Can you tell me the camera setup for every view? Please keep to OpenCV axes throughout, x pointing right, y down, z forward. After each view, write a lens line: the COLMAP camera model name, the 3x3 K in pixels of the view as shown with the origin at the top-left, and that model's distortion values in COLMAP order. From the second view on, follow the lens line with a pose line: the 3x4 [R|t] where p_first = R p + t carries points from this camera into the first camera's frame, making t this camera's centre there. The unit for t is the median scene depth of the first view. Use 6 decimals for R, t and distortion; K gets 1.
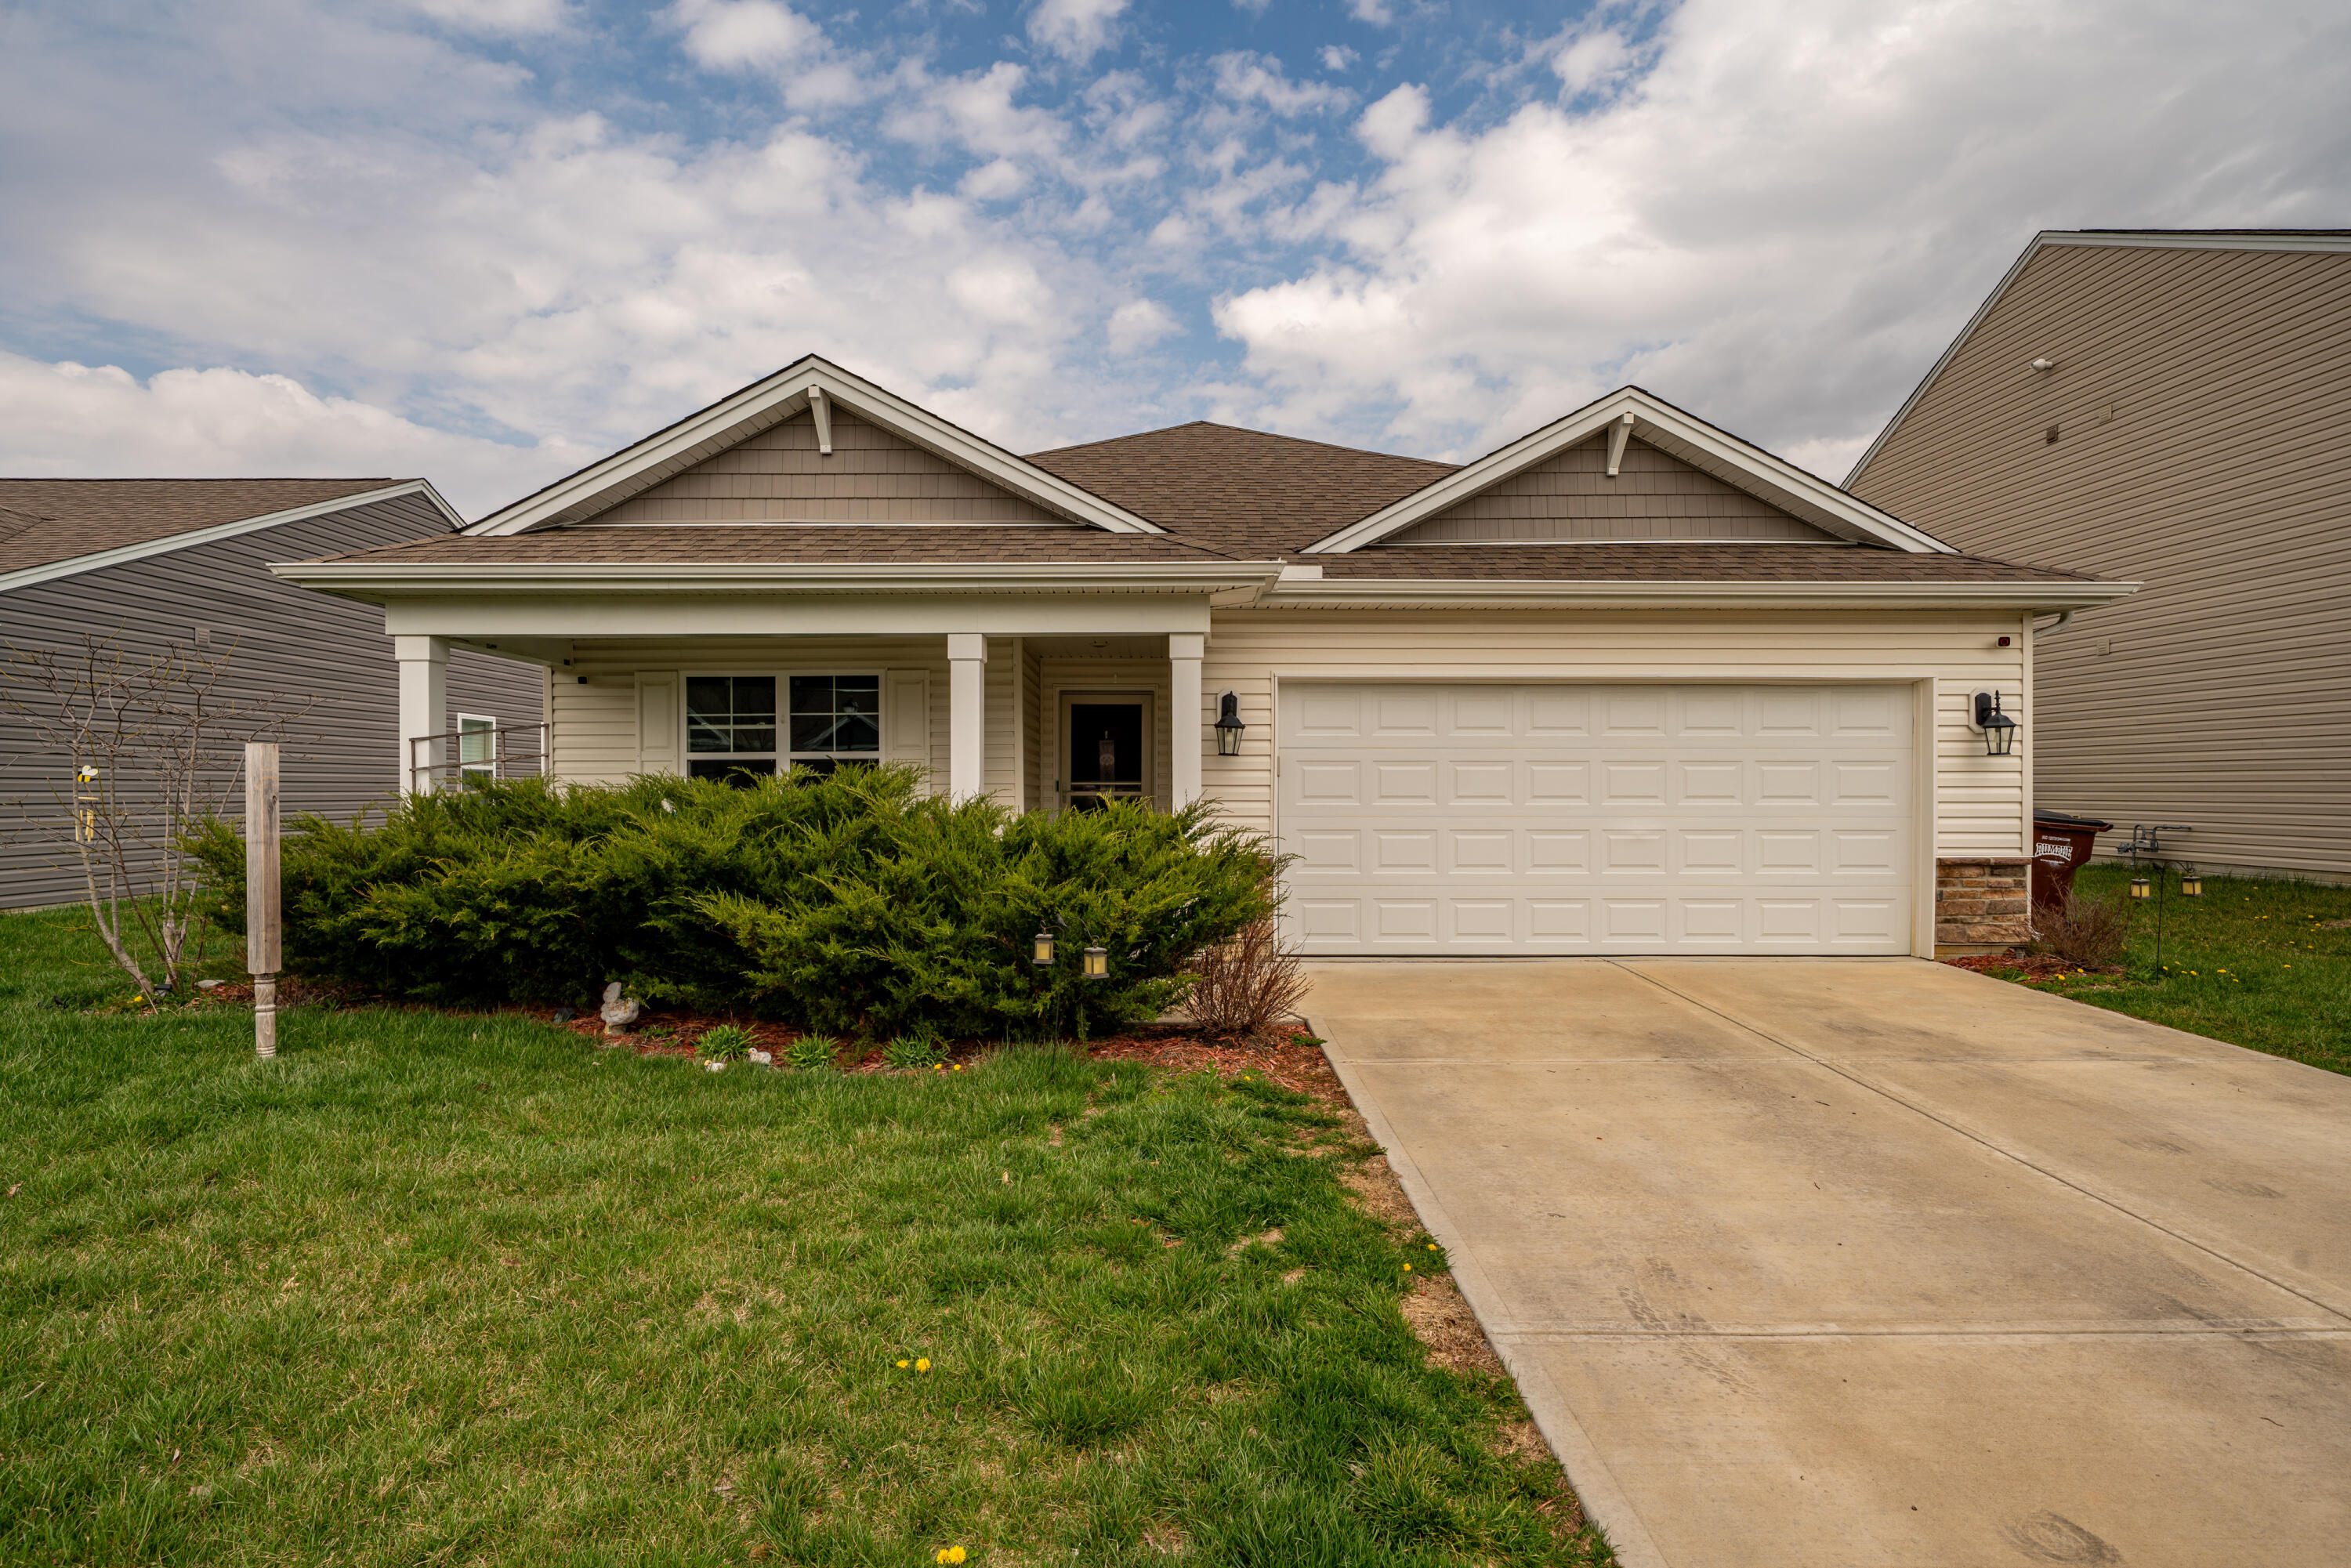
lens RADIAL K [[1163.6, 0, 1179.6], [0, 1163.6, 783.7], [0, 0, 1]] dist [-0.001542, -0.000863]
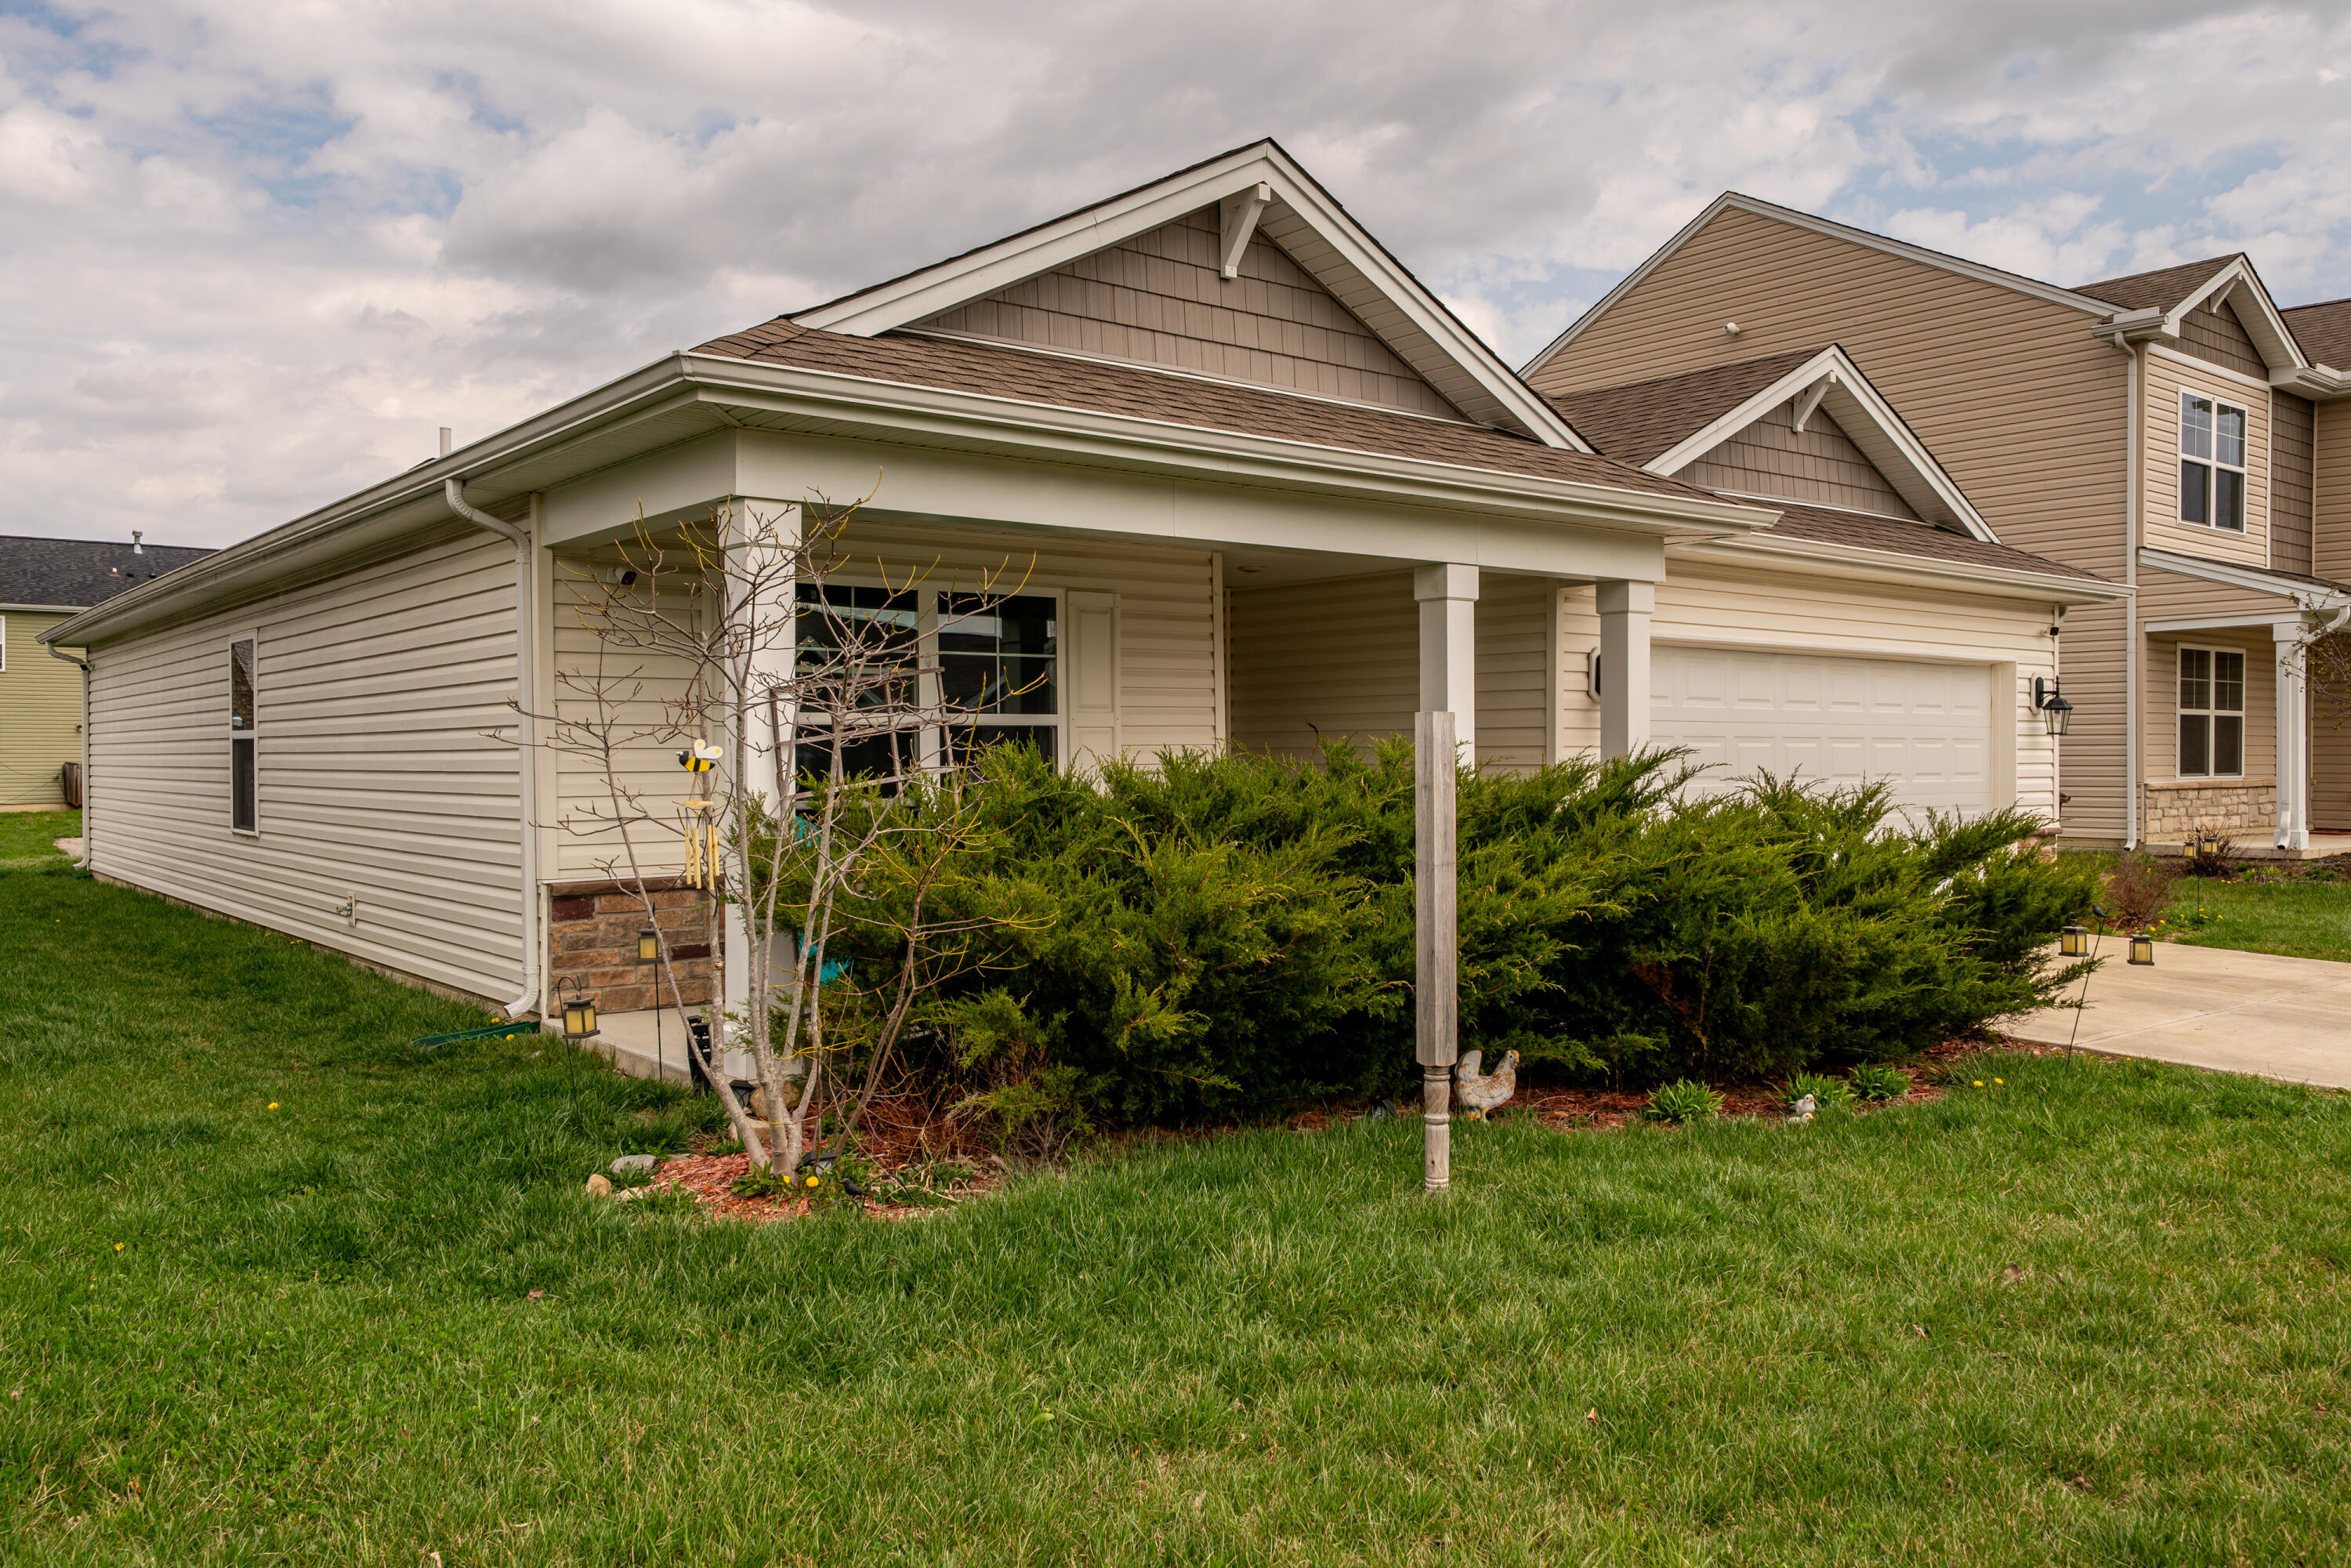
lens RADIAL K [[1767.8, 0, 1157.4], [0, 1767.8, 767.7], [0, 0, 1]] dist [-0.000744, 0.012743]
pose [[0.789711, -0.004278, 0.613465, -0.967571], [-0.001980, 0.999953, 0.009523, -0.008058], [-0.613476, -0.008735, 0.789665, 0.205923]]
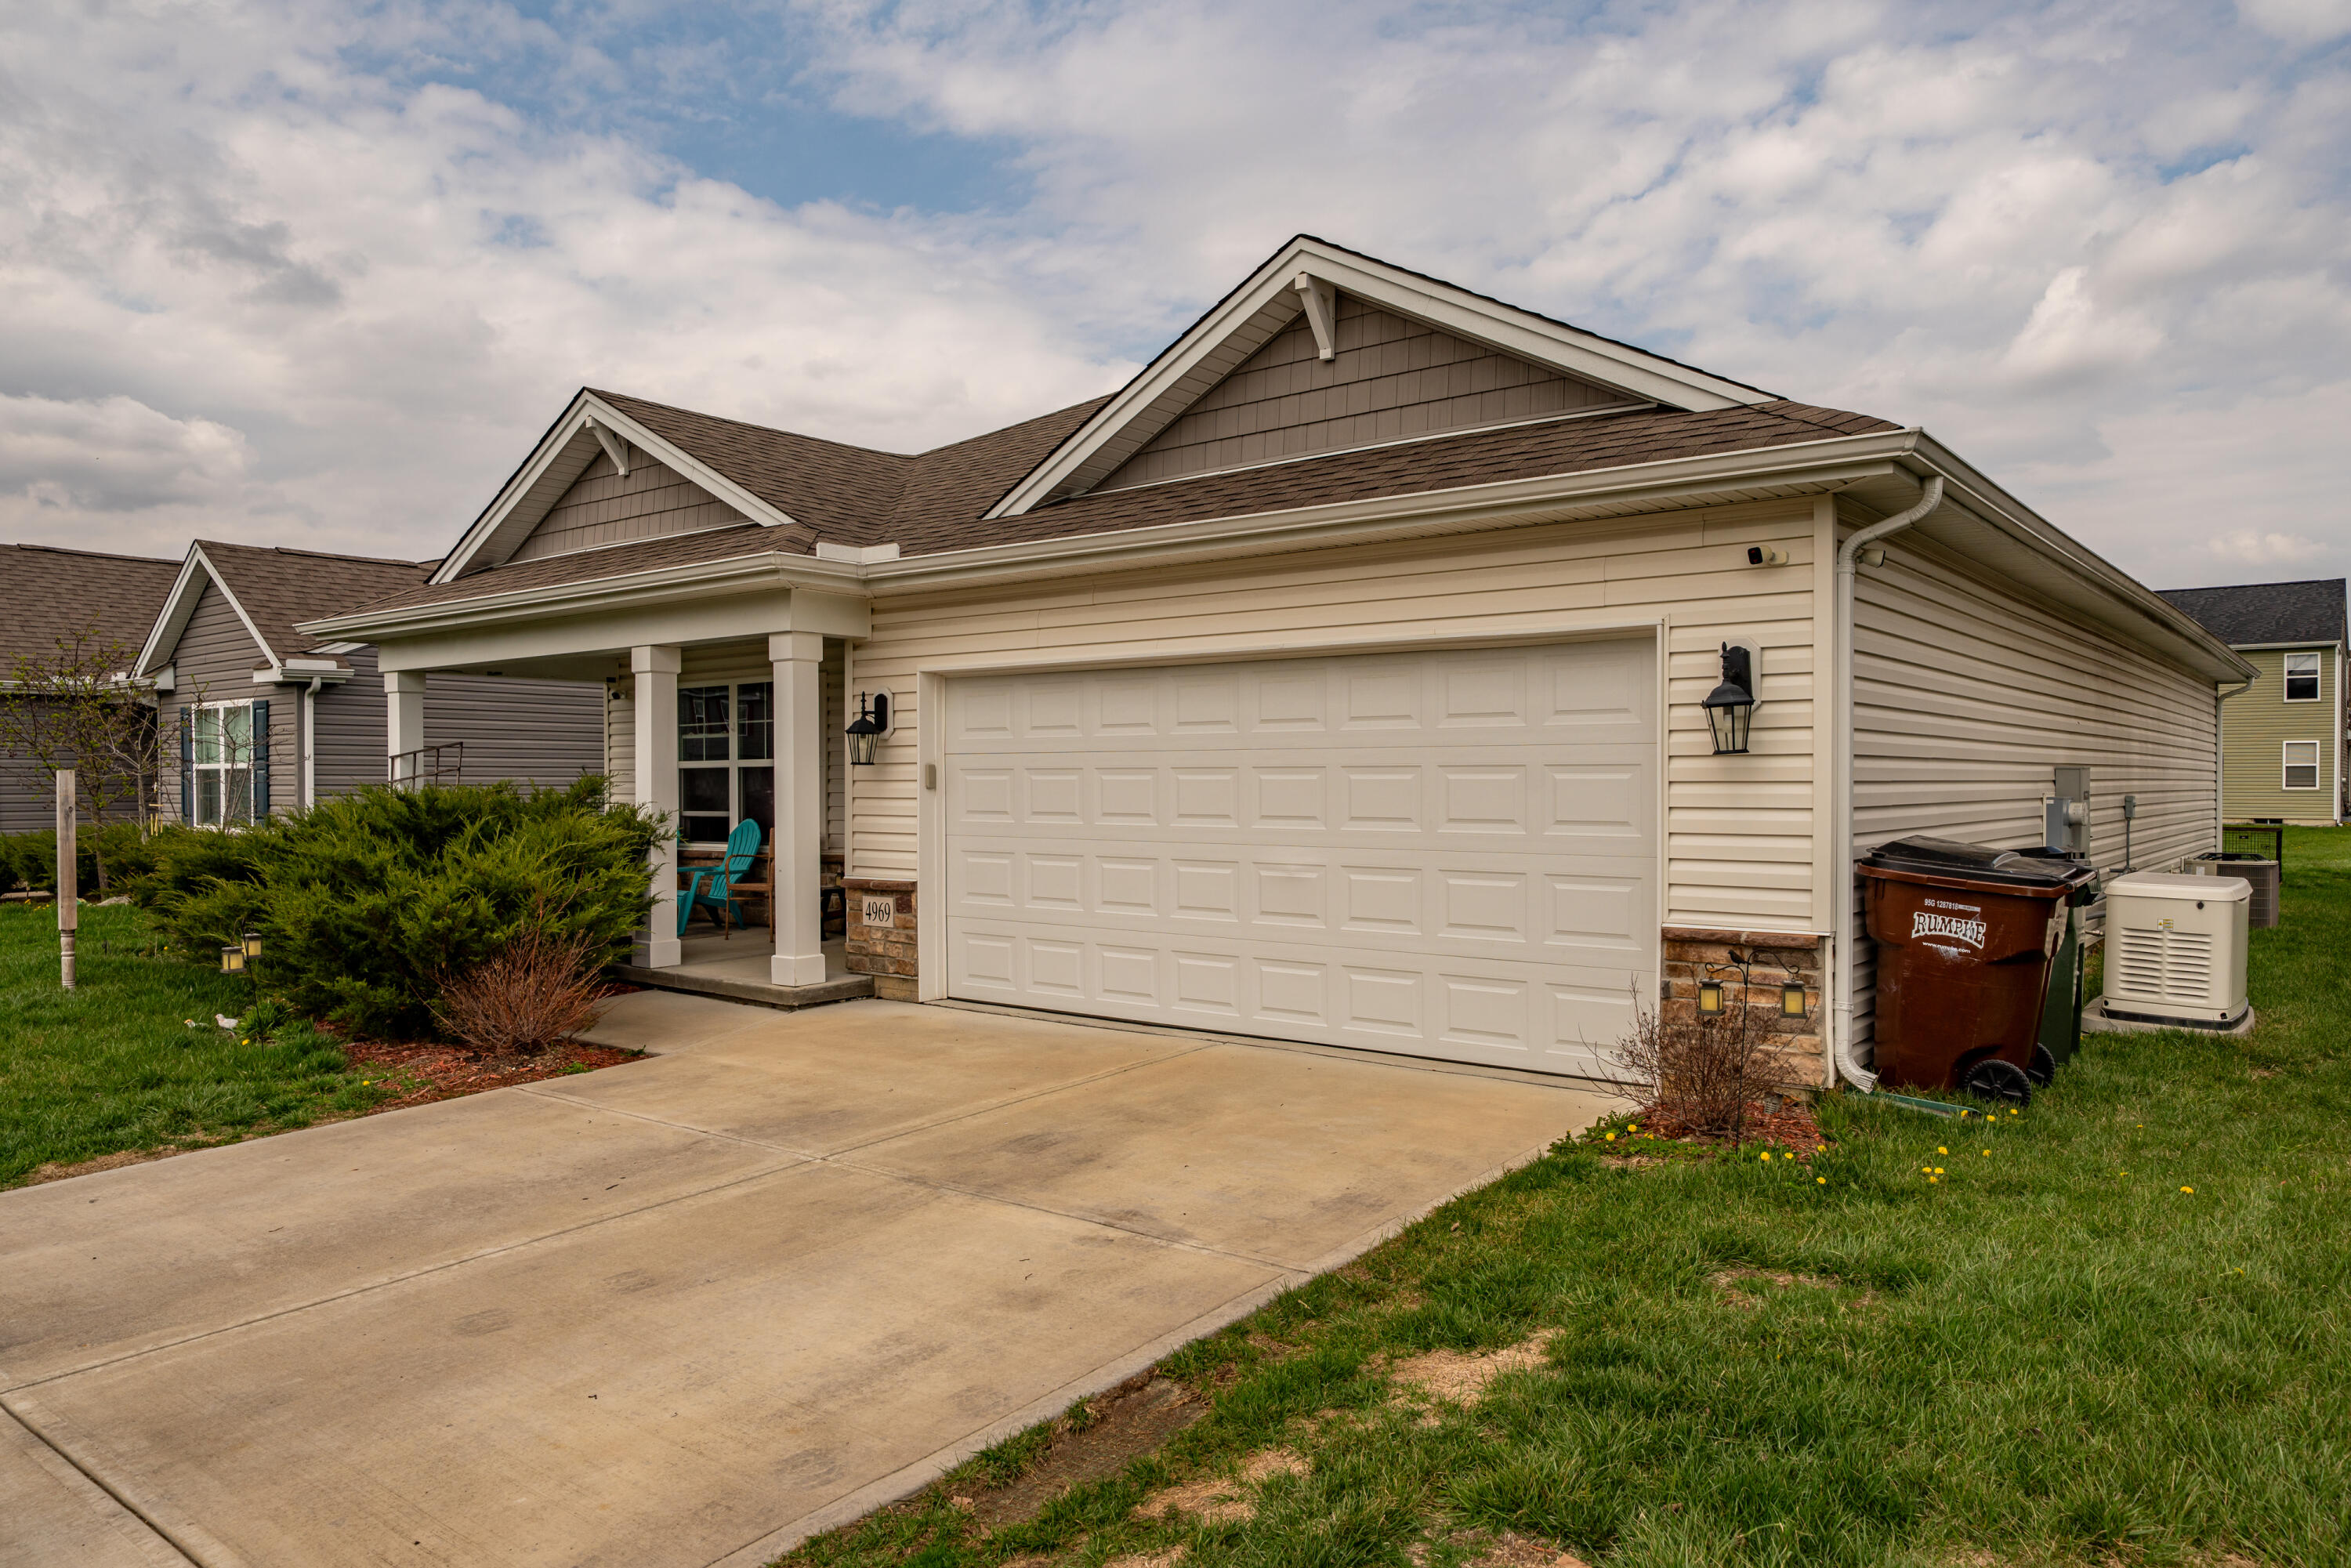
lens RADIAL K [[1600.7, 0, 1166.4], [0, 1600.7, 784.2], [0, 0, 1]] dist [0.022359, 0.001095]
pose [[0.779596, -0.000791, -0.626282, 0.958232], [0.007391, 0.999941, 0.007938, -0.017801], [0.626239, -0.010817, 0.779556, 0.196866]]
